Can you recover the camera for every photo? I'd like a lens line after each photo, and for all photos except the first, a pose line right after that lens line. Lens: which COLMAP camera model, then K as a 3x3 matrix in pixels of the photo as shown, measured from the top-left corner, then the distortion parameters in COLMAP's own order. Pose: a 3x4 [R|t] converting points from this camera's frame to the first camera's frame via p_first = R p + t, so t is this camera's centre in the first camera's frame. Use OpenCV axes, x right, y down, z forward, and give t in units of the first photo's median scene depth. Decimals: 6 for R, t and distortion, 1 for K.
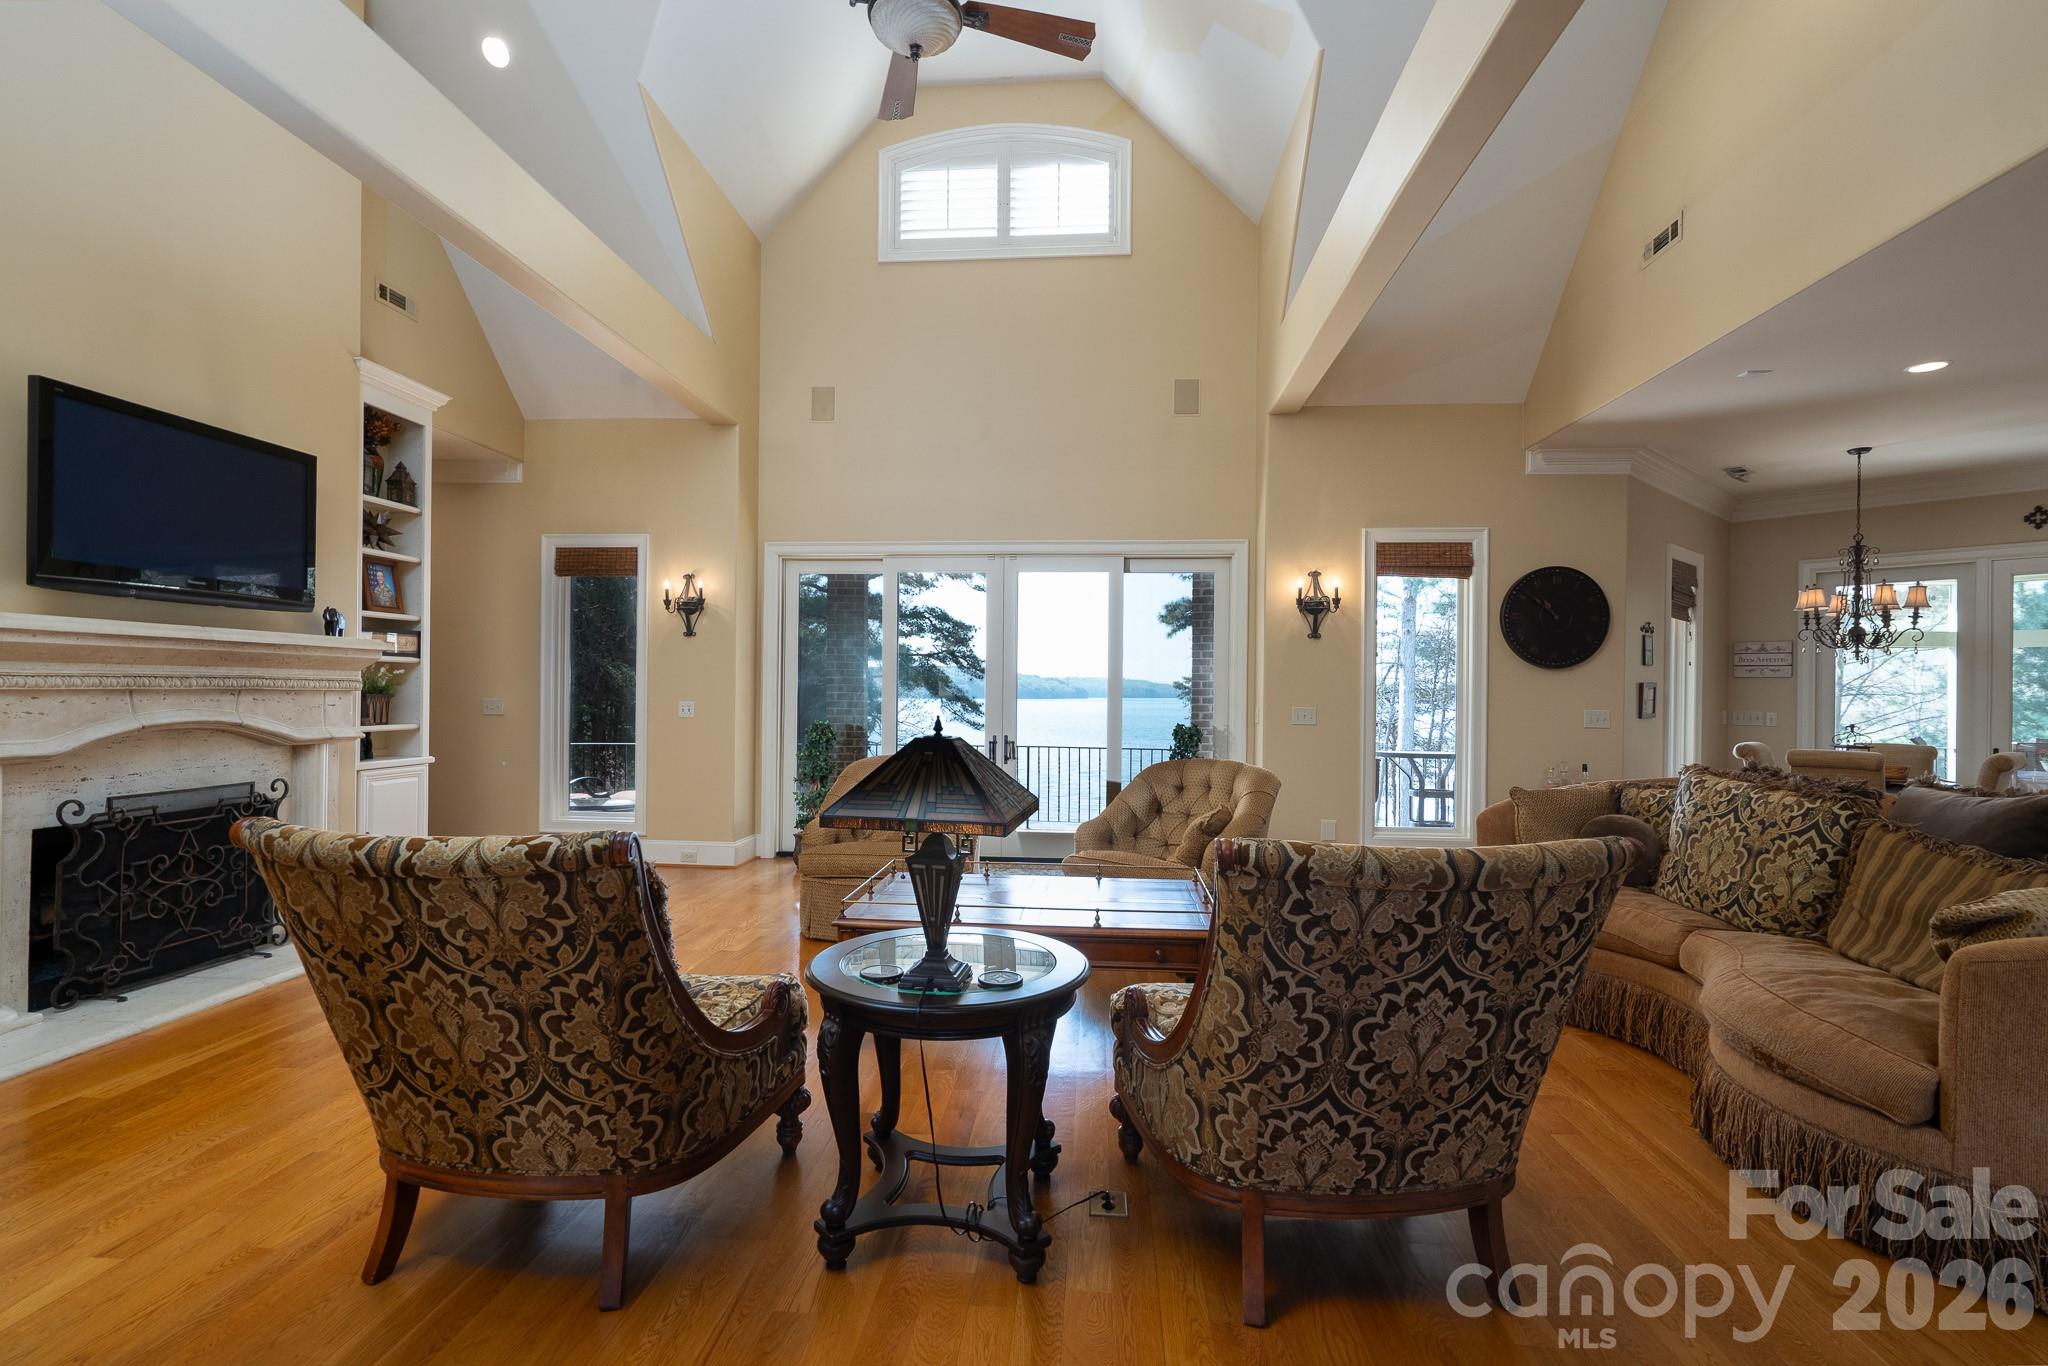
lens RADIAL K [[936.5, 0, 1042.4], [0, 936.5, 696.2], [0, 0, 1]] dist [-0.007760, 0.001333]
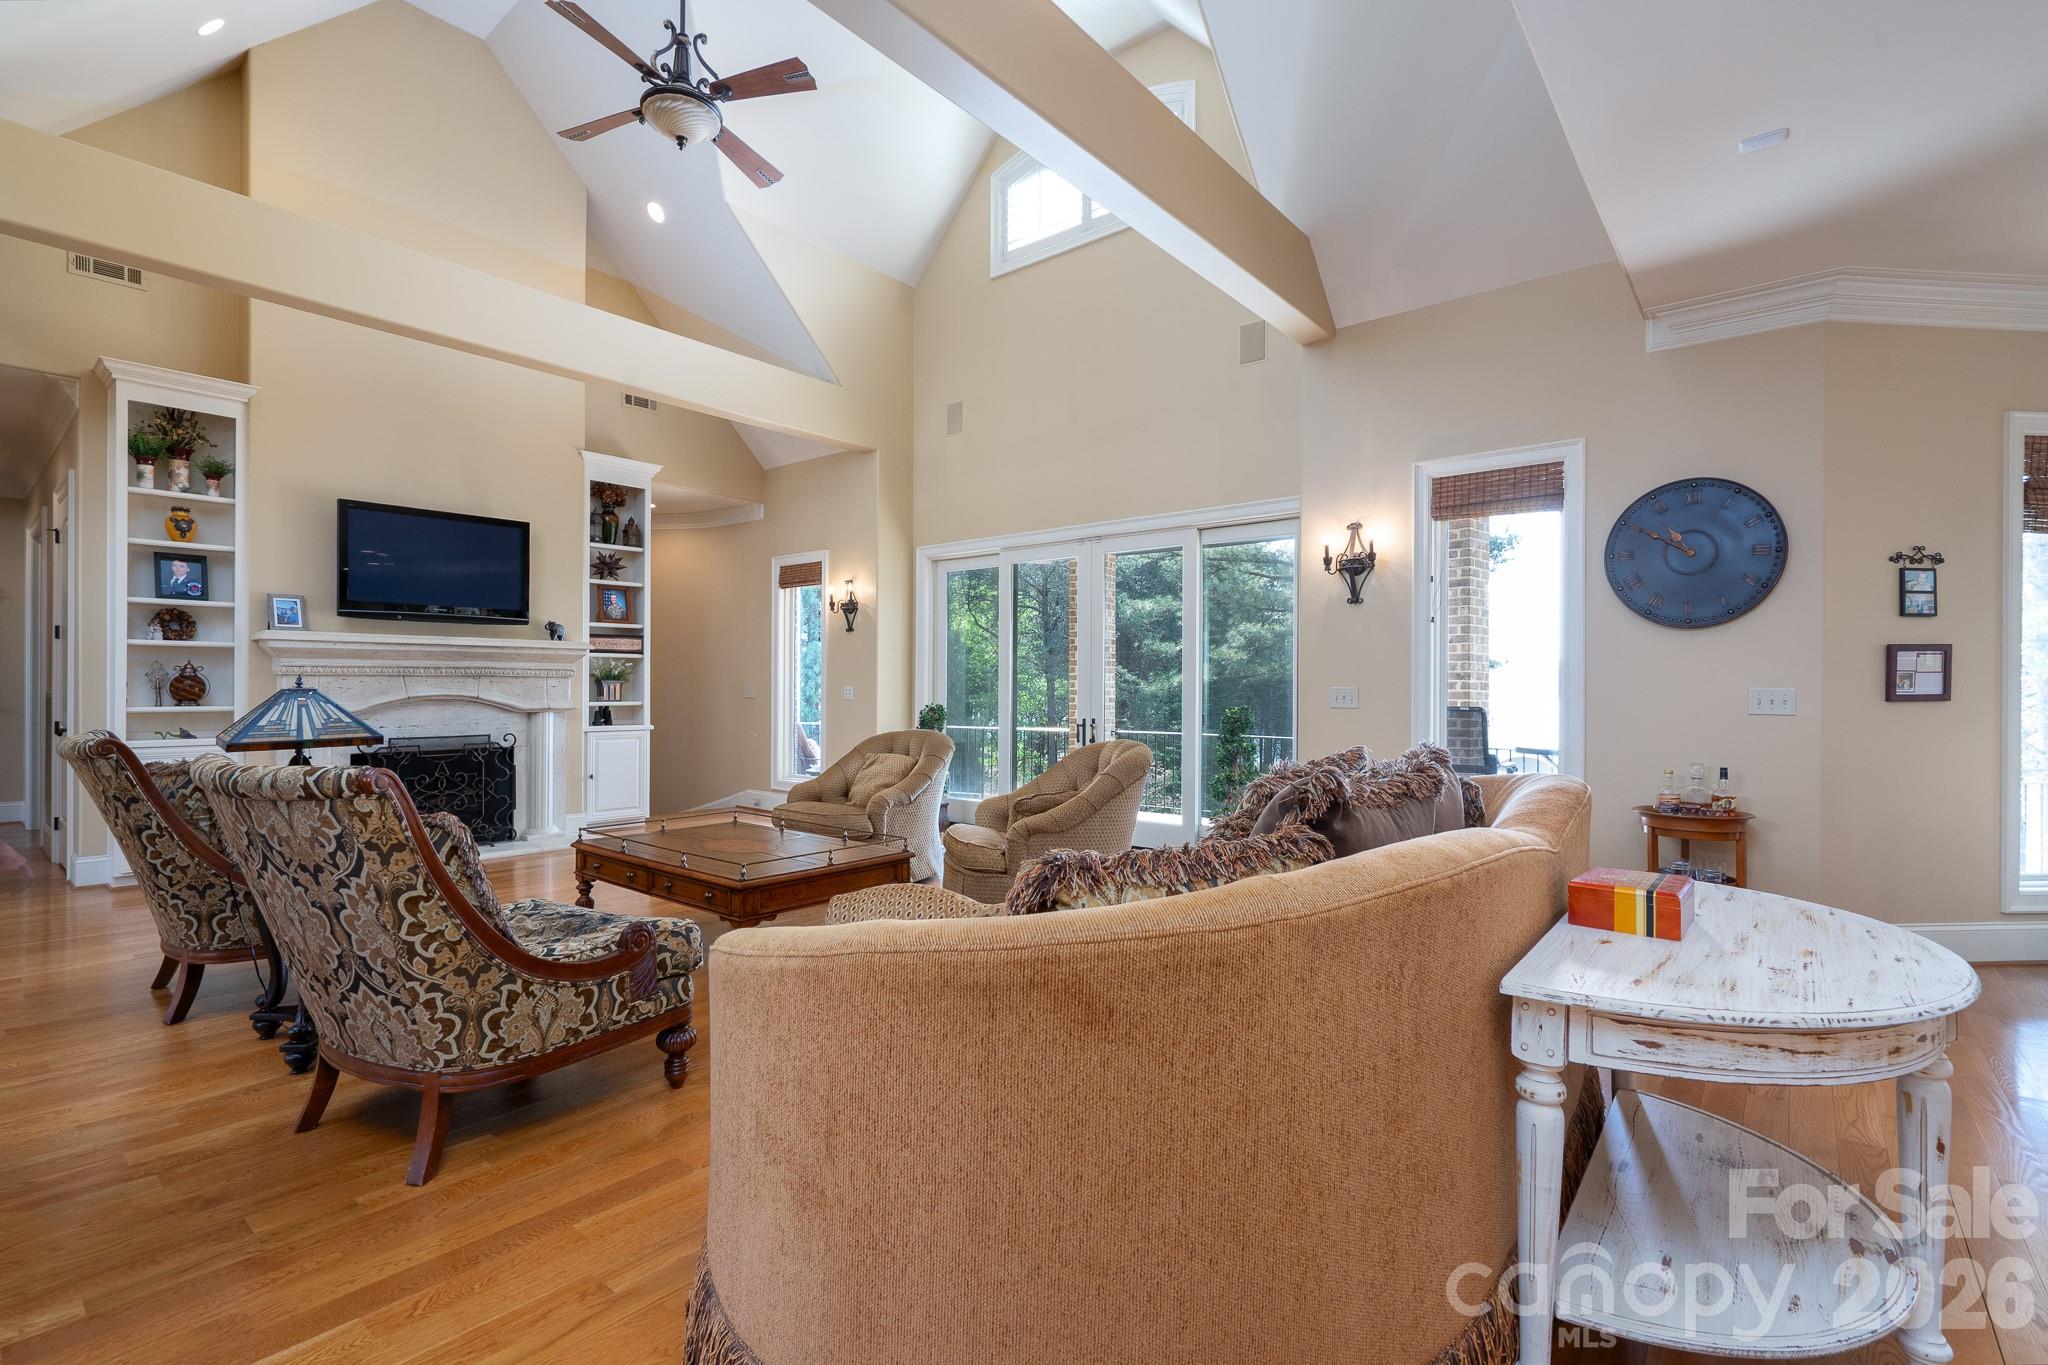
lens RADIAL K [[936.5, 0, 1019.5], [0, 936.5, 693.1], [0, 0, 1]] dist [-0.007760, 0.001333]
pose [[0.816251, -0.002657, -0.577691, 0.538799], [0.002900, 0.999996, -0.000501, 0.017622], [0.577689, -0.001267, 0.816256, 0.153932]]
